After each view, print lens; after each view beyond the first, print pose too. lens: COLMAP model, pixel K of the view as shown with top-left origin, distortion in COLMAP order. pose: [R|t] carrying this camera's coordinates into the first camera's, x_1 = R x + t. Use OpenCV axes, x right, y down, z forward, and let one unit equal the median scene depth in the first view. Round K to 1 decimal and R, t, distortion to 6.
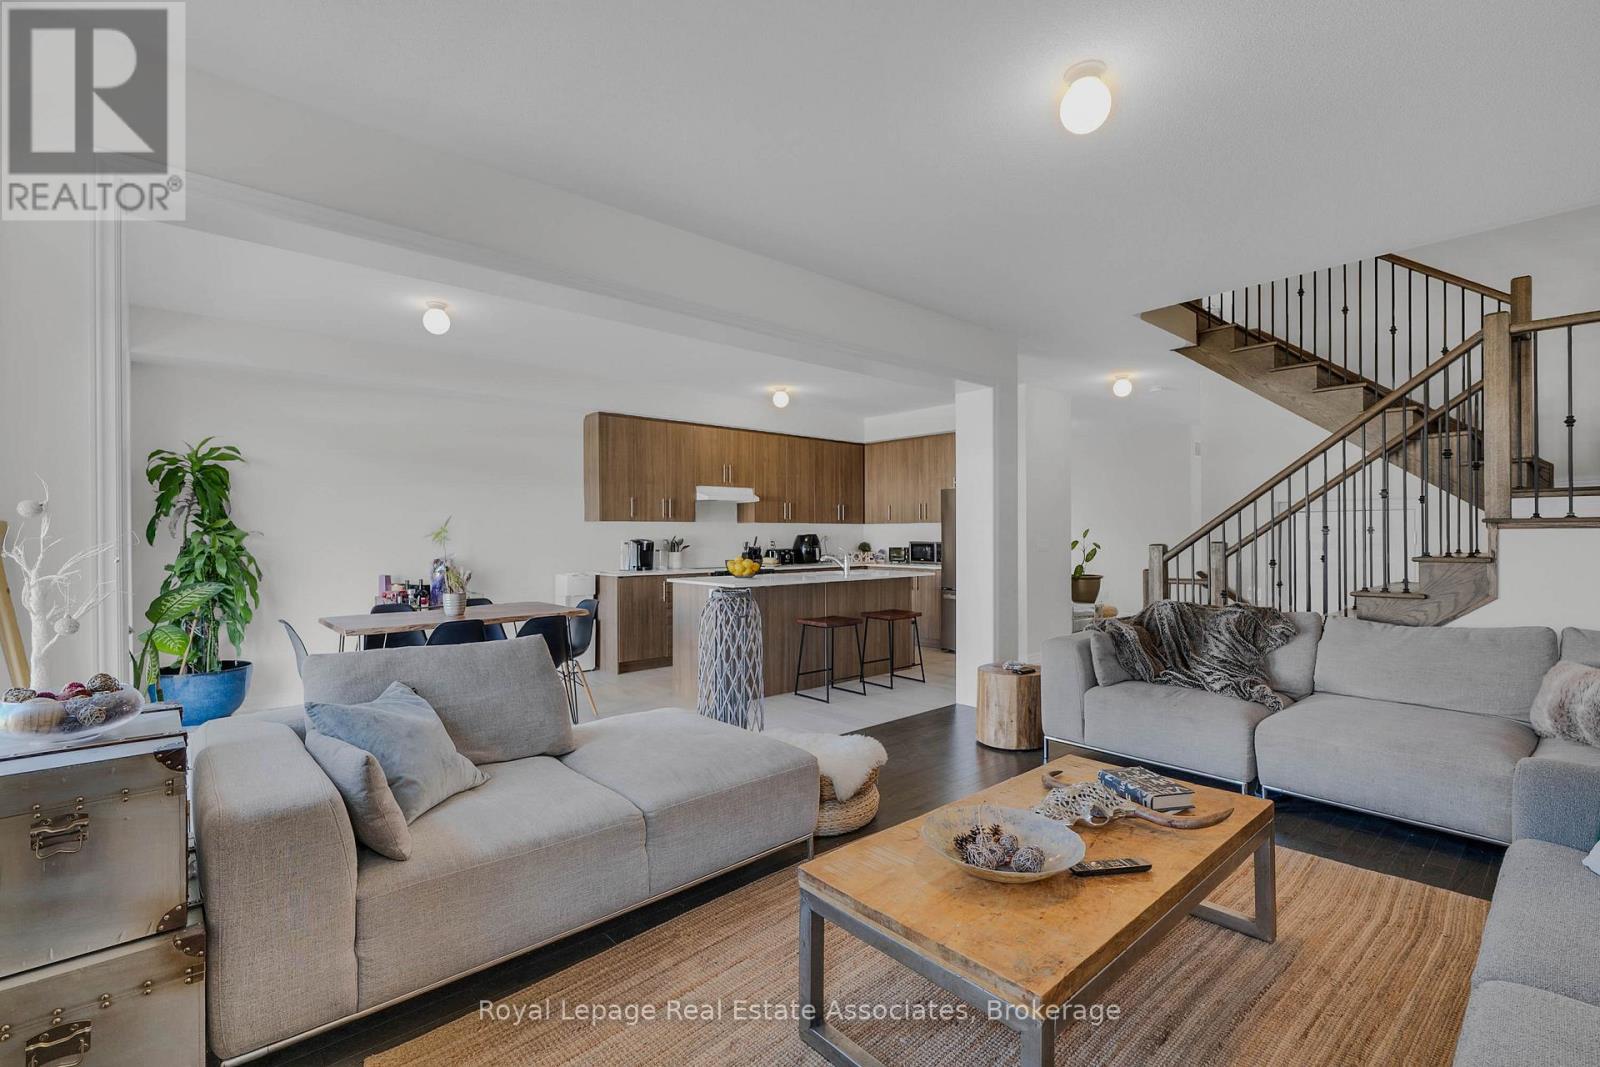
lens RADIAL K [[714.3, 0, 793.4], [0, 714.3, 533.2], [0, 0, 1]] dist [-0.001467, -0.000055]
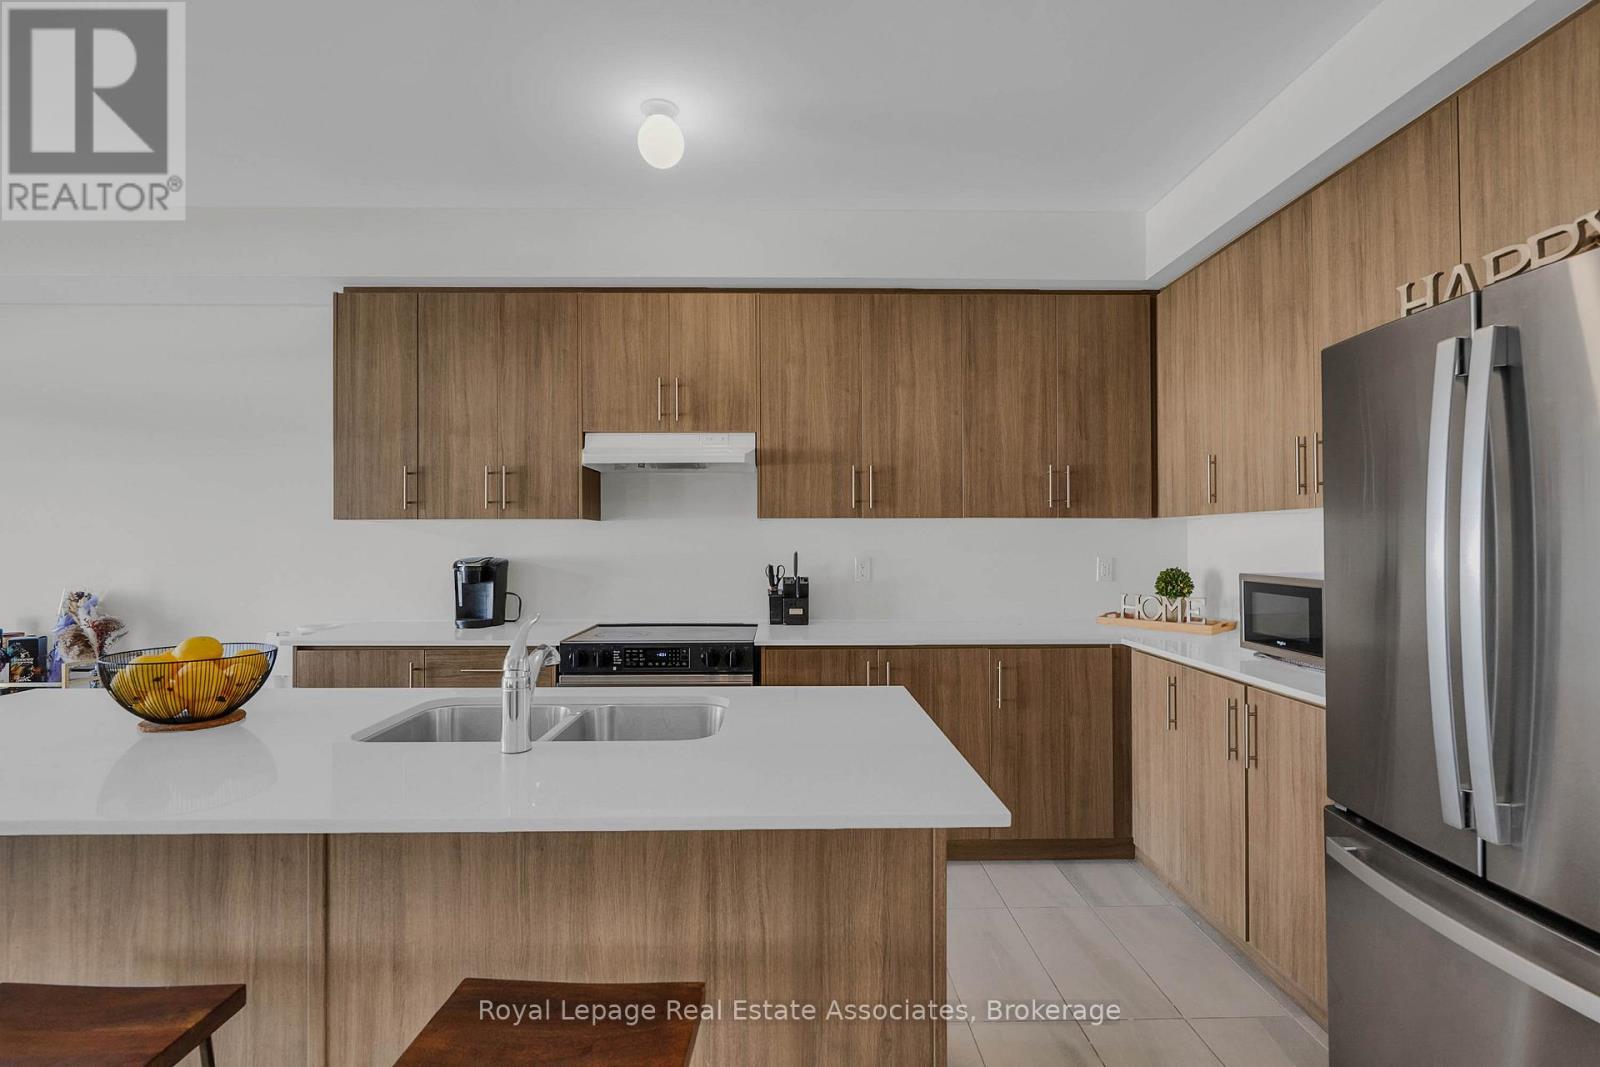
lens RADIAL K [[714.3, 0, 805.7], [0, 714.3, 542.5], [0, 0, 1]] dist [-0.001467, -0.000055]
pose [[0.754435, -0.005704, -0.656349, 0.230109], [0.002249, 0.999979, -0.006105, 0.001804], [0.656370, 0.003130, 0.754432, 0.714019]]
